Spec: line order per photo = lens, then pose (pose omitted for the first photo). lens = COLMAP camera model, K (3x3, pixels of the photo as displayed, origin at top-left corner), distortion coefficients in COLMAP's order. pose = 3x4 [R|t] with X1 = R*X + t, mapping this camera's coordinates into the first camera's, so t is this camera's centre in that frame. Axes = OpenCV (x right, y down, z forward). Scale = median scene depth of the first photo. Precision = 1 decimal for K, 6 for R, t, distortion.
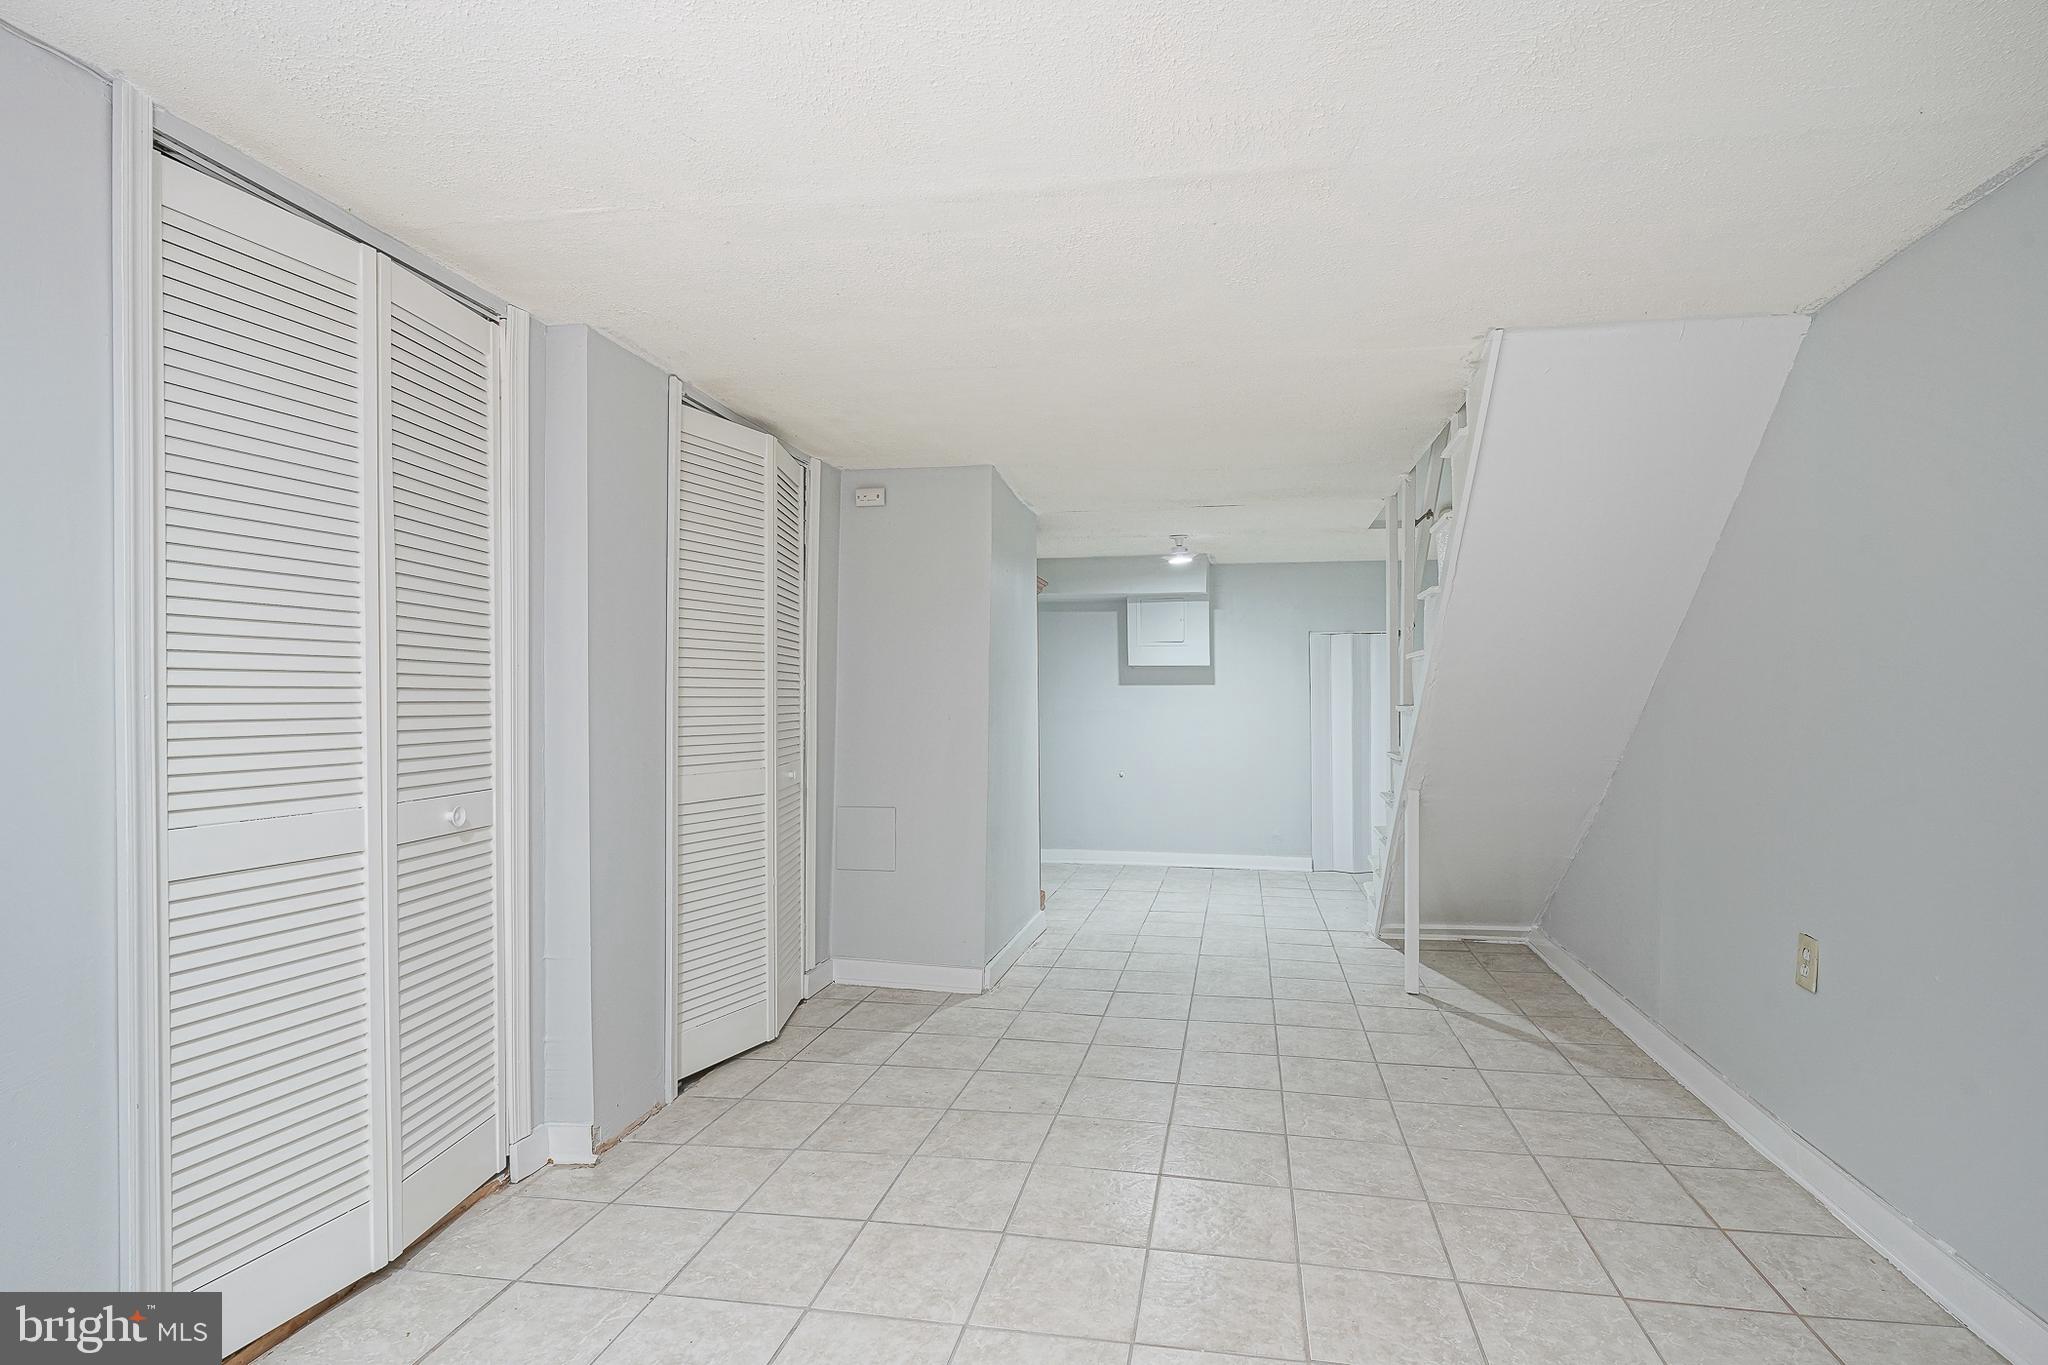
lens RADIAL K [[1010.7, 0, 1016.3], [0, 1010.7, 693.6], [0, 0, 1]] dist [-0.015730, 0.009859]
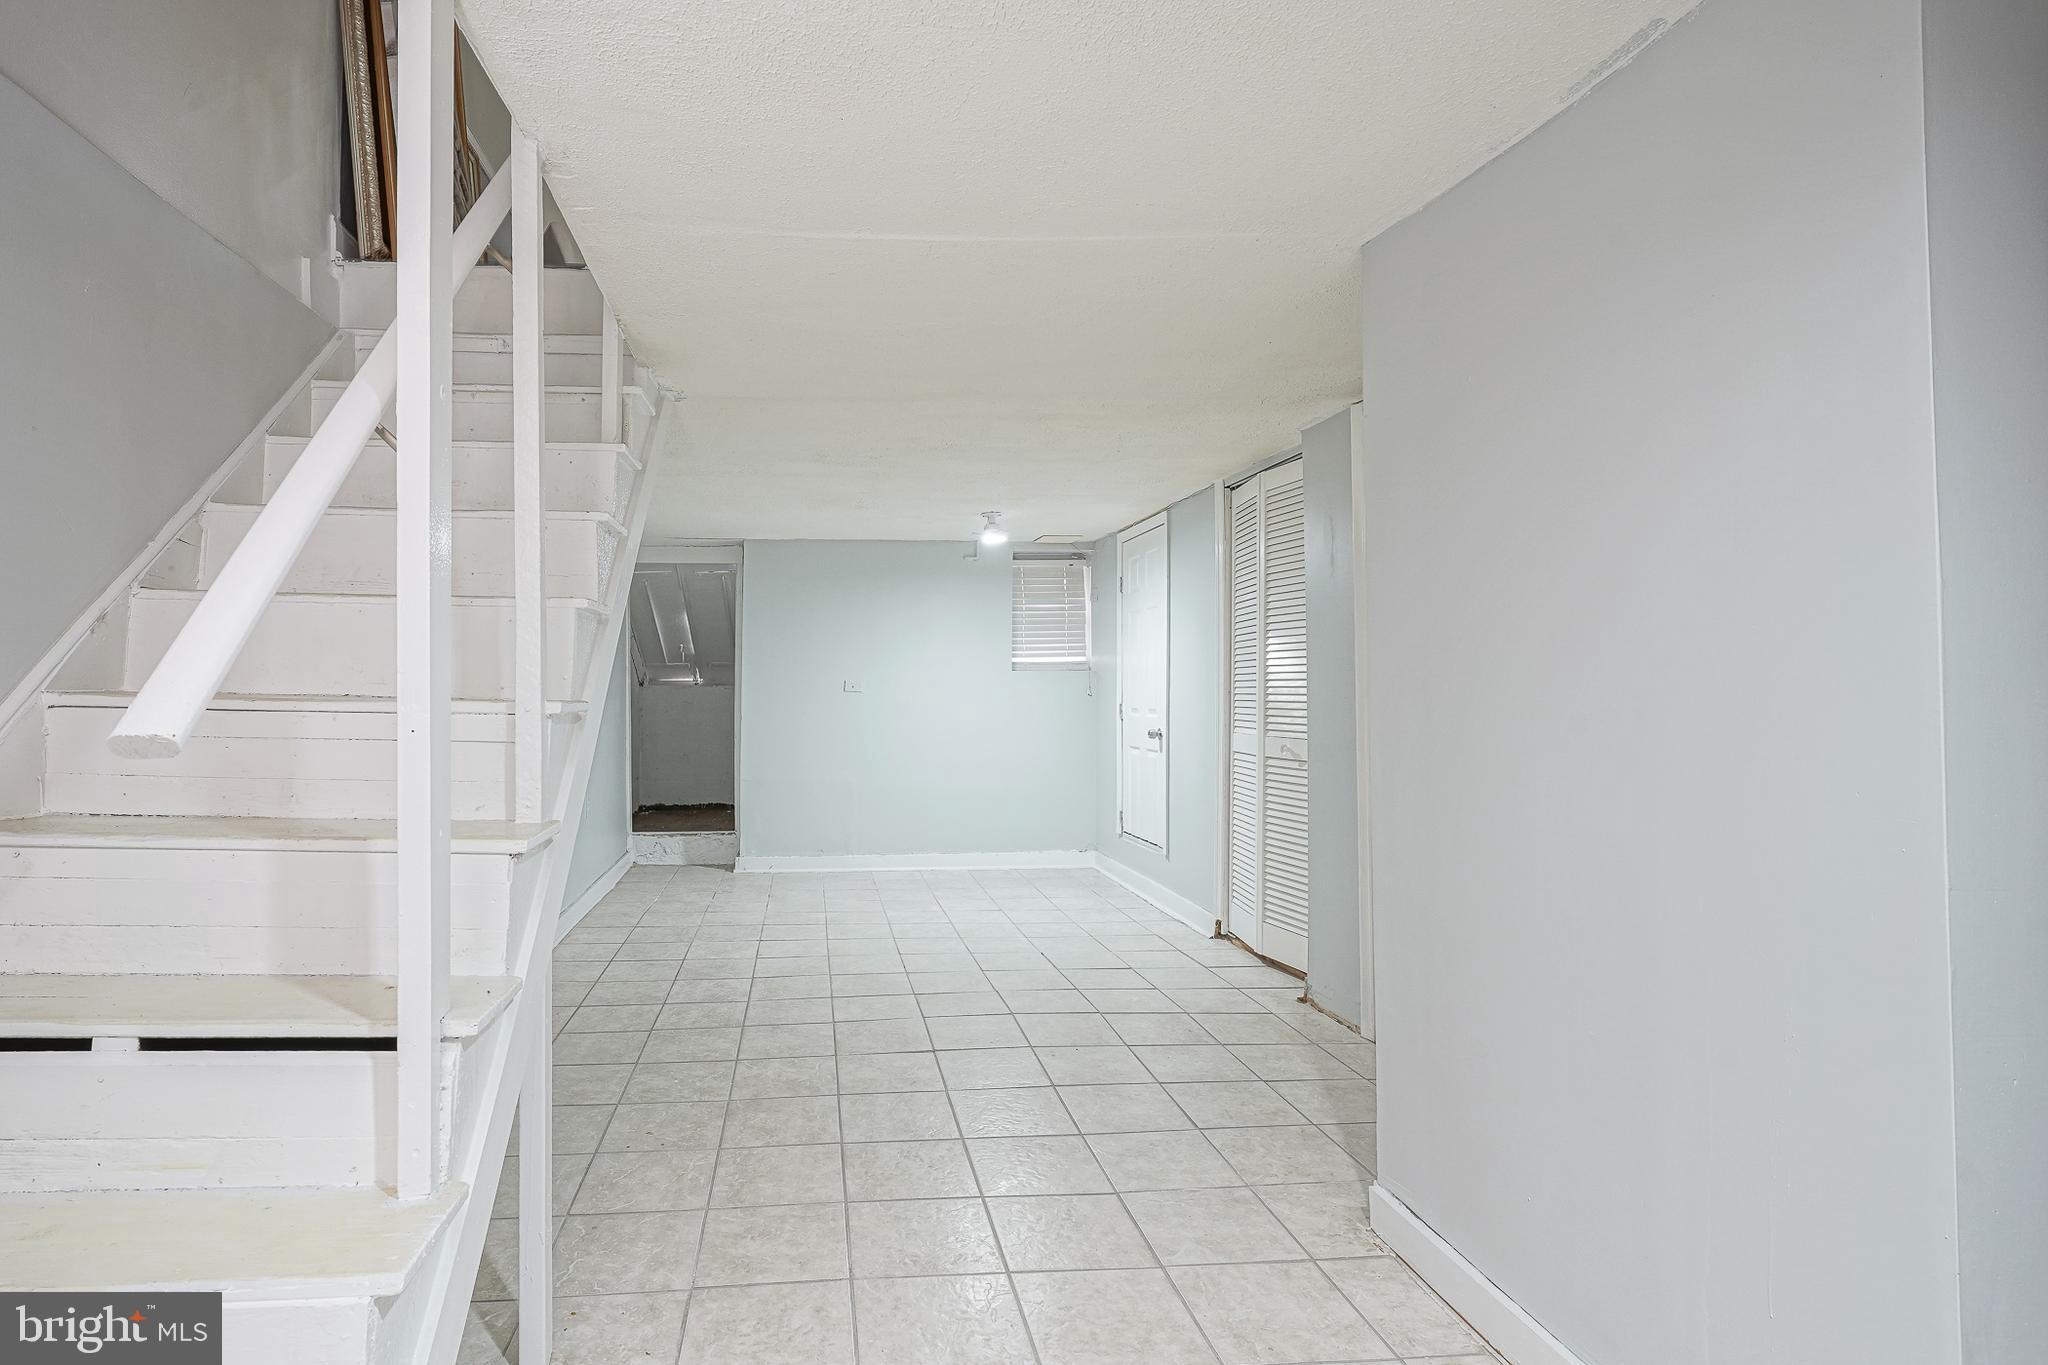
lens RADIAL K [[1010.7, 0, 1015.7], [0, 1010.7, 685.8], [0, 0, 1]] dist [-0.015730, 0.009859]
pose [[-0.912759, 0.003079, -0.408487, 0.509127], [0.006470, 0.999955, -0.006921, 0.012893], [0.408448, -0.008960, -0.912738, 1.983480]]
